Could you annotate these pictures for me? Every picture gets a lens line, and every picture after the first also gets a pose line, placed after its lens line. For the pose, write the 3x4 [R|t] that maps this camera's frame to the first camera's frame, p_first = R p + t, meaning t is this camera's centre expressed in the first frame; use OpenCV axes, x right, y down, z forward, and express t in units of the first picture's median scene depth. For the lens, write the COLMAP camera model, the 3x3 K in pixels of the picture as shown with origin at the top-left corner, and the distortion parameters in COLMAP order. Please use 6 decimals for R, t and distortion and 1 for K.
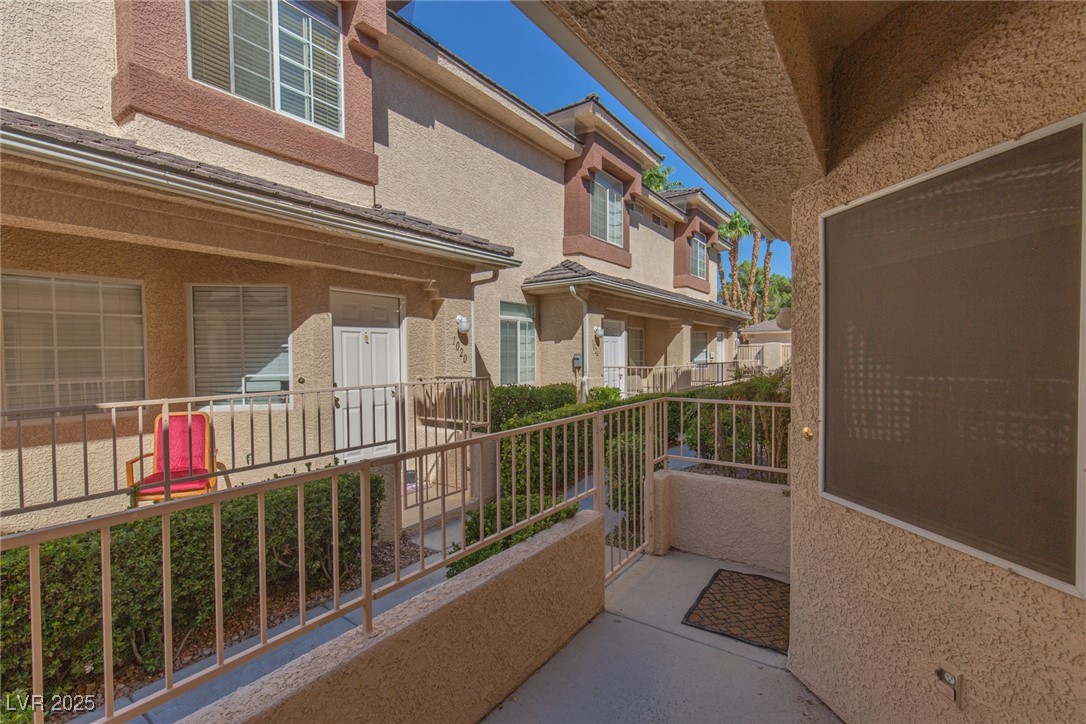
lens RADIAL K [[492.1, 0, 544.6], [0, 492.1, 366.8], [0, 0, 1]] dist [0.005959, -0.000557]
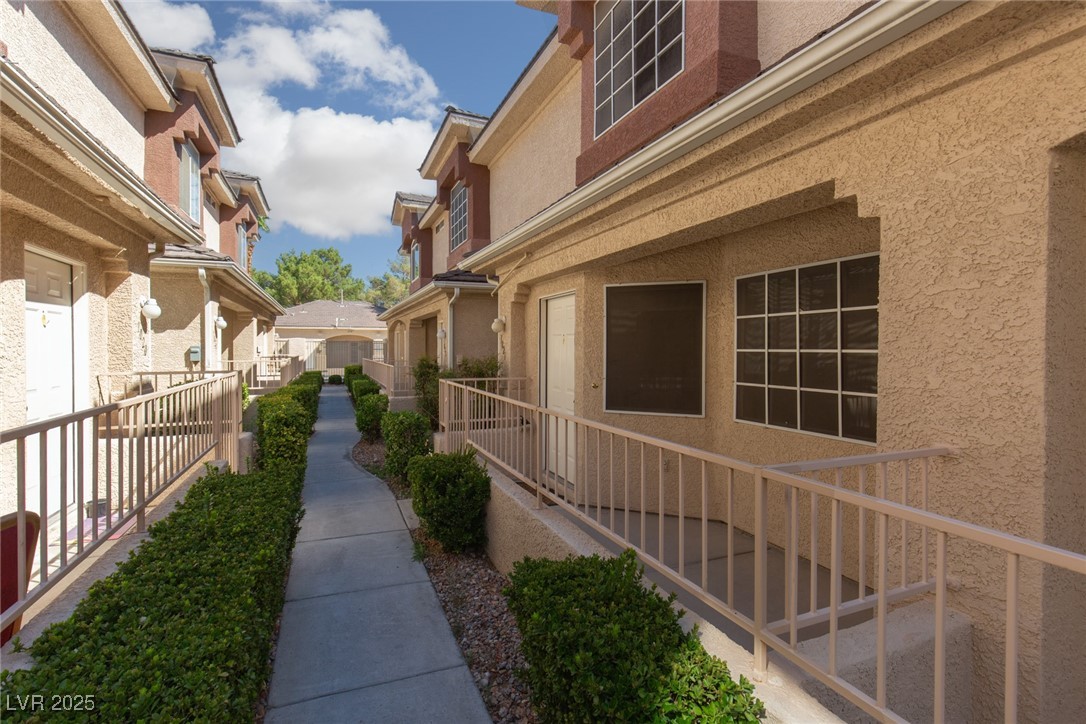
lens RADIAL K [[492.1, 0, 546.1], [0, 492.1, 354.4], [0, 0, 1]] dist [0.005959, -0.000557]
pose [[0.523440, 0.002148, 0.852060, -0.341548], [0.012456, 0.999871, -0.010173, 0.004861], [-0.851971, 0.015938, 0.523346, 0.018231]]
